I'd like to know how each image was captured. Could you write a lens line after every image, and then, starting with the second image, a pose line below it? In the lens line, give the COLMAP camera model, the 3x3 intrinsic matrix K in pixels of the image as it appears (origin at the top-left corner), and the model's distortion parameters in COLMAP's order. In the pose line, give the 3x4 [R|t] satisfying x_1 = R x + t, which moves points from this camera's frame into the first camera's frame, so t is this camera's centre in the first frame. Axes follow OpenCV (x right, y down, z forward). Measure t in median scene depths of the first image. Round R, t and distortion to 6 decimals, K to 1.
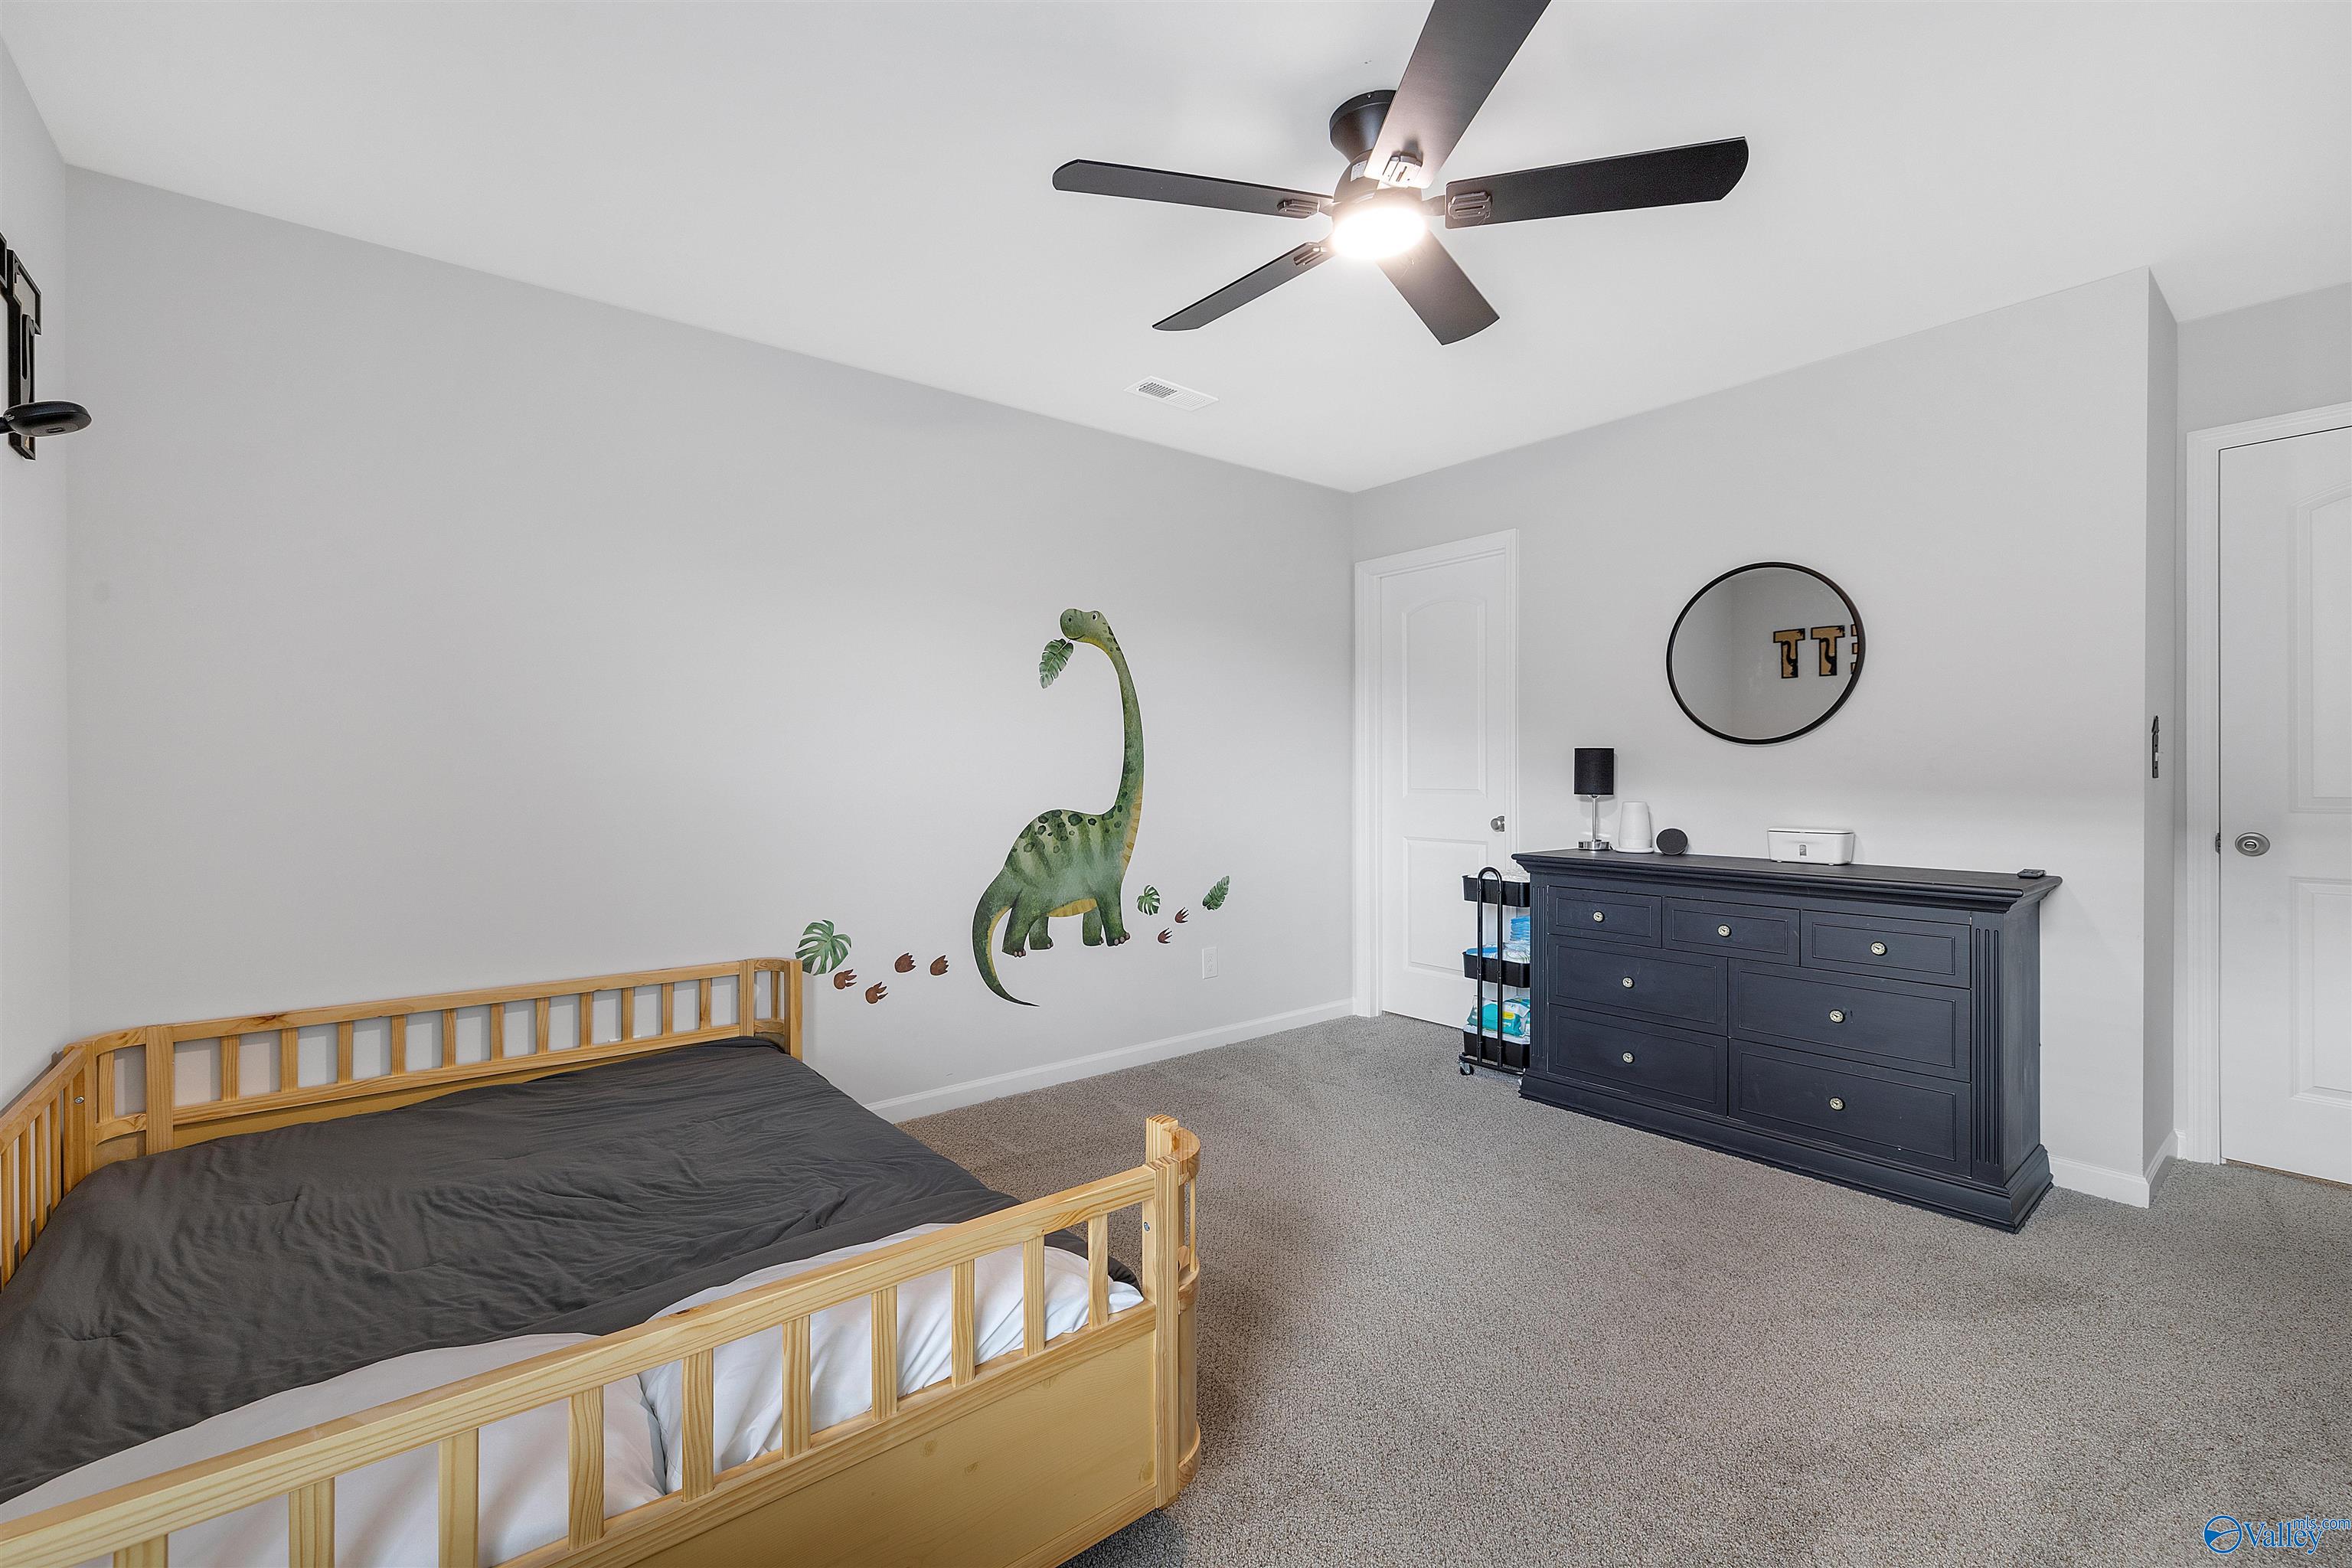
lens RADIAL K [[1001.4, 0, 1168.9], [0, 1001.4, 771.2], [0, 0, 1]] dist [0.000762, 0.000155]
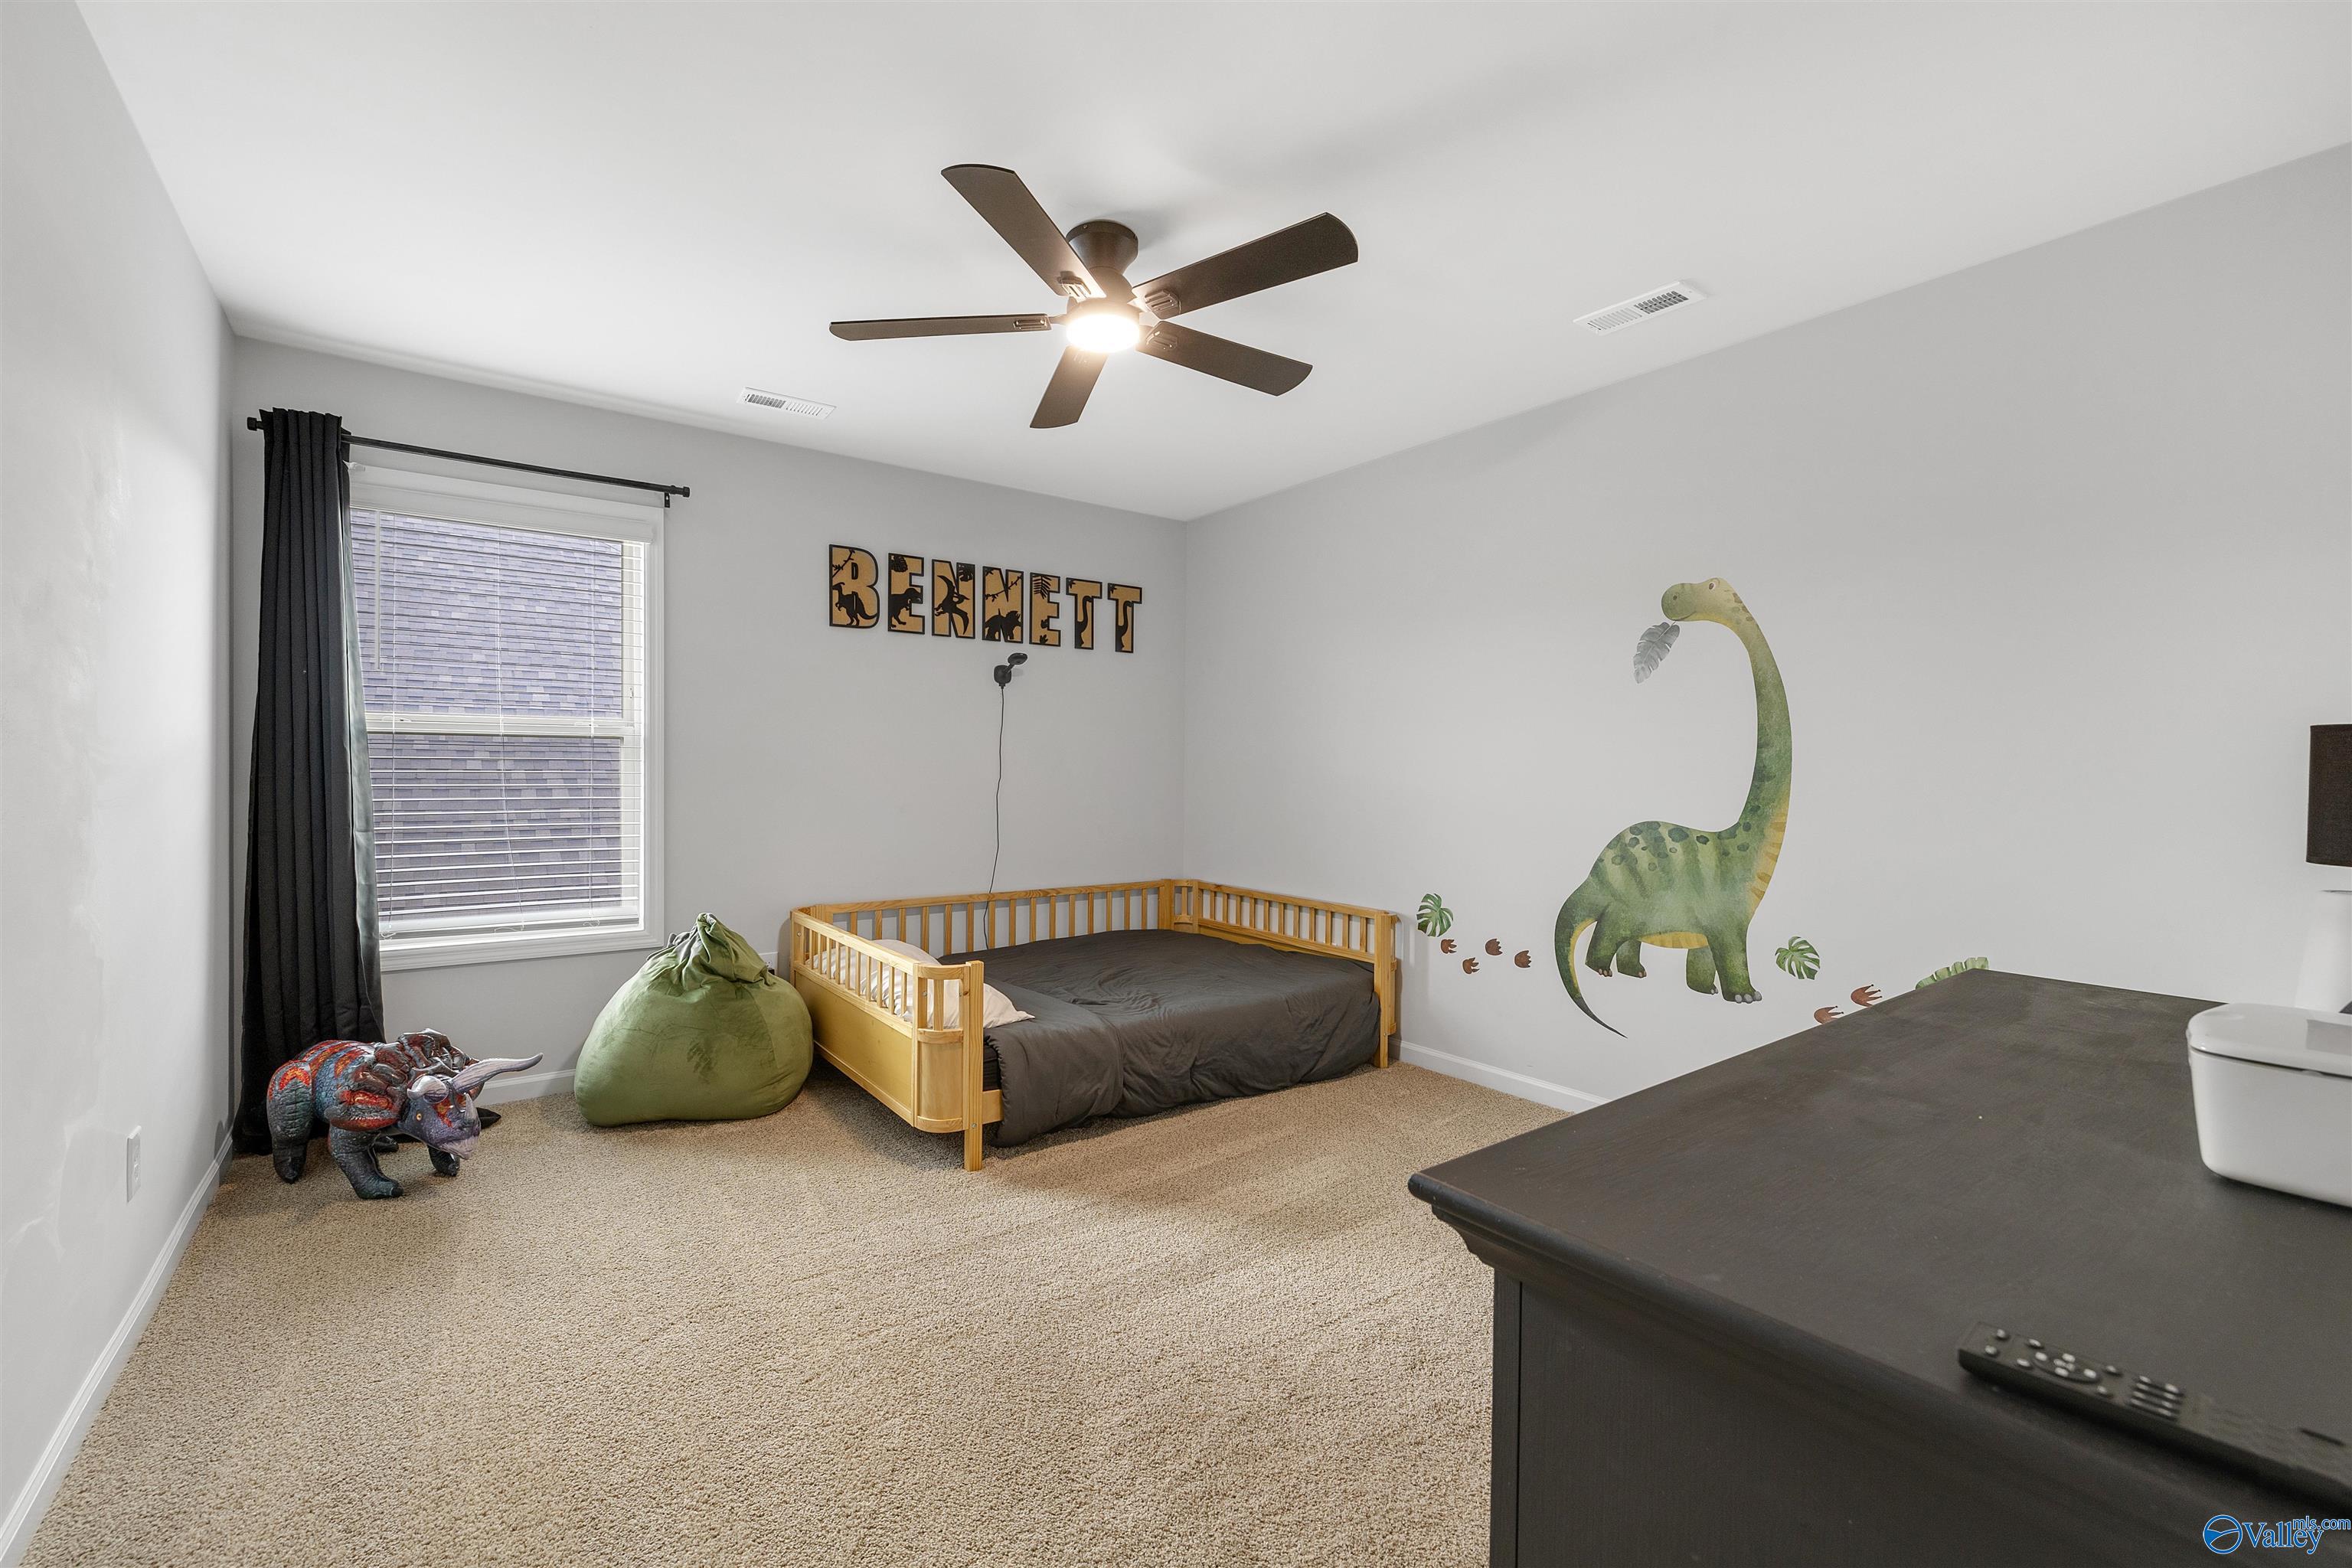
lens RADIAL K [[1001.4, 0, 1169.0], [0, 1001.4, 783.4], [0, 0, 1]] dist [0.000762, 0.000155]
pose [[-0.051835, 0.016720, -0.998516, 0.781087], [-0.008349, 0.999818, 0.017175, -0.005758], [0.998621, 0.009227, -0.051686, 0.628677]]
